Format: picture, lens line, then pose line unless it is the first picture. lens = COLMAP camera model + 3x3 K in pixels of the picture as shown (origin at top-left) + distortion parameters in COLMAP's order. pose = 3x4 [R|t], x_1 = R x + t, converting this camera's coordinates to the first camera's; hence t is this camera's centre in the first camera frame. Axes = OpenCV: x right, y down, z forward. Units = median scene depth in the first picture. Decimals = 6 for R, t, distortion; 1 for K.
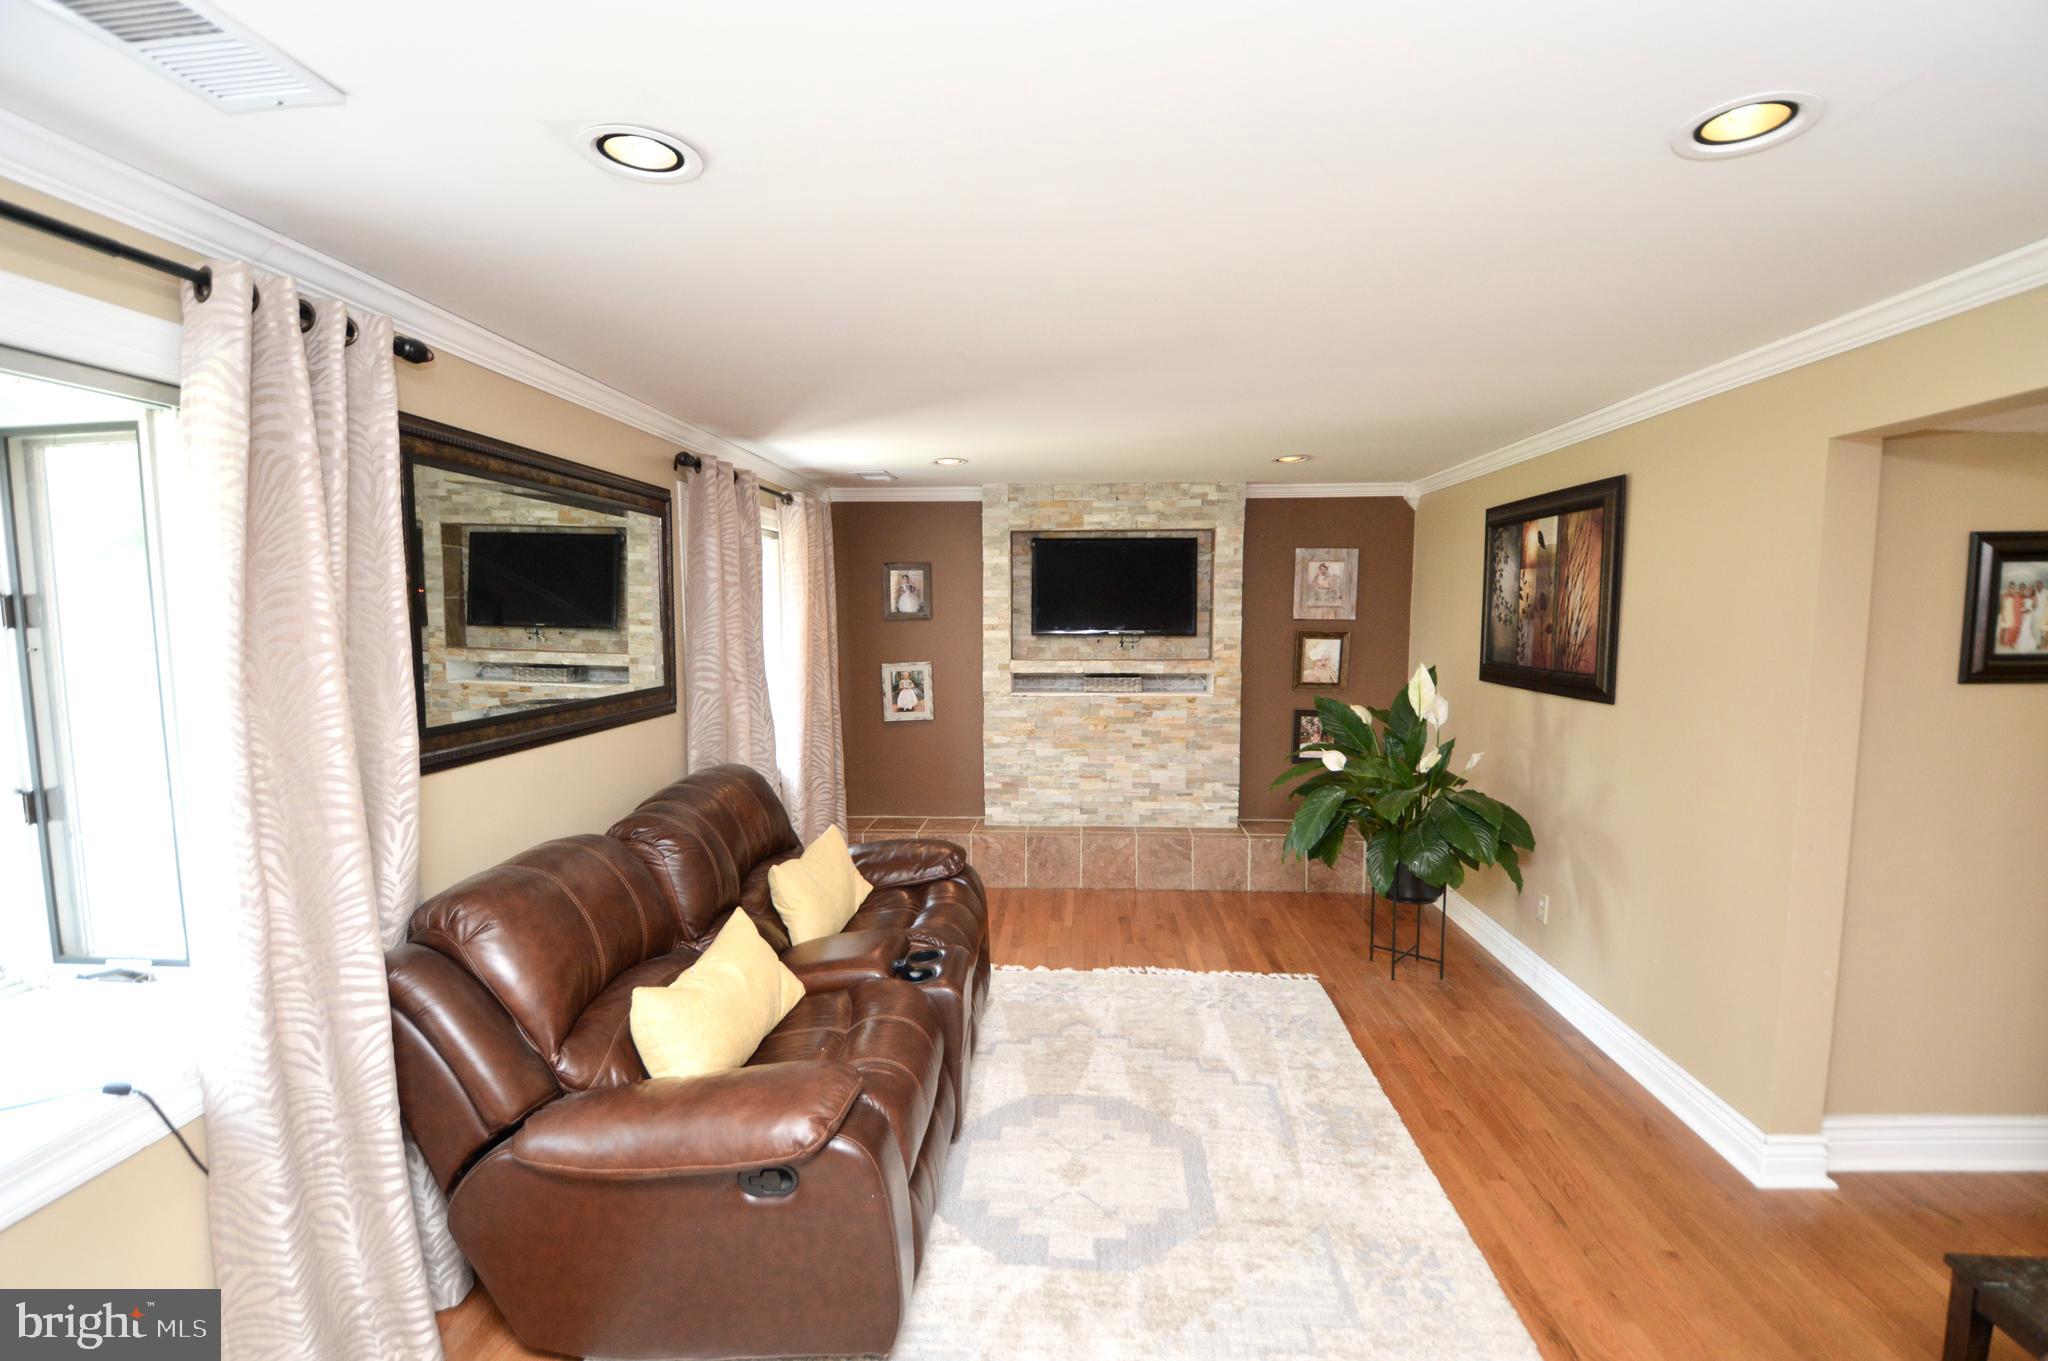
lens RADIAL K [[936.7, 0, 1039.3], [0, 936.7, 694.1], [0, 0, 1]] dist [0.021068, -0.025803]
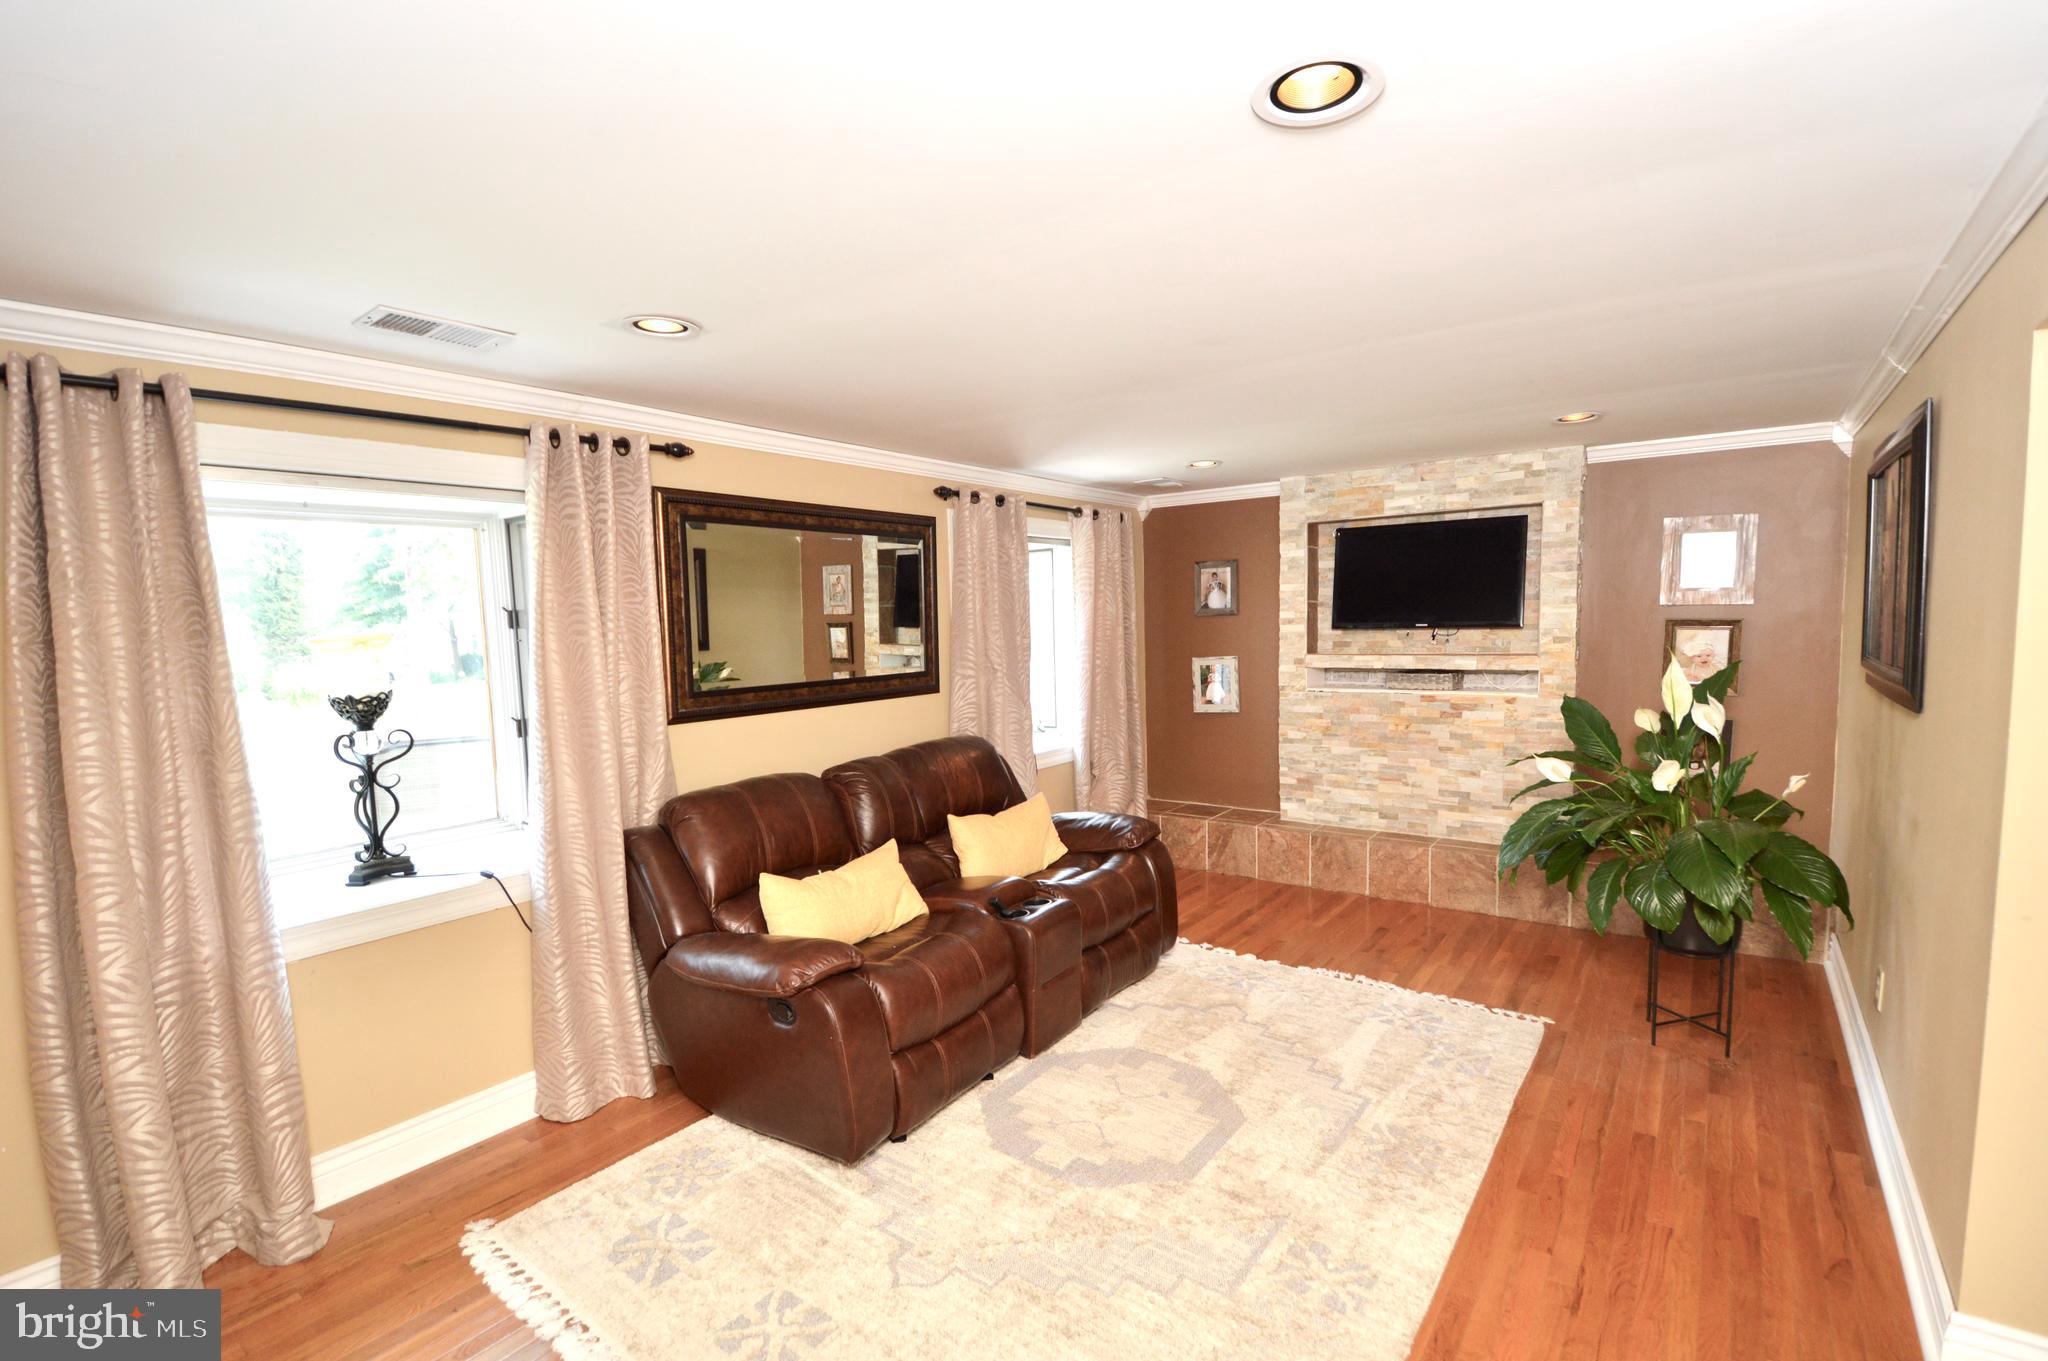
lens RADIAL K [[971.9, 0, 1029.2], [0, 971.9, 692.8], [0, 0, 1]] dist [0.017633, -0.024832]
pose [[0.822125, 0.024837, -0.568766, 0.312545], [-0.025510, 0.999652, 0.006780, 0.004485], [0.568736, 0.008936, 0.822472, -0.005300]]
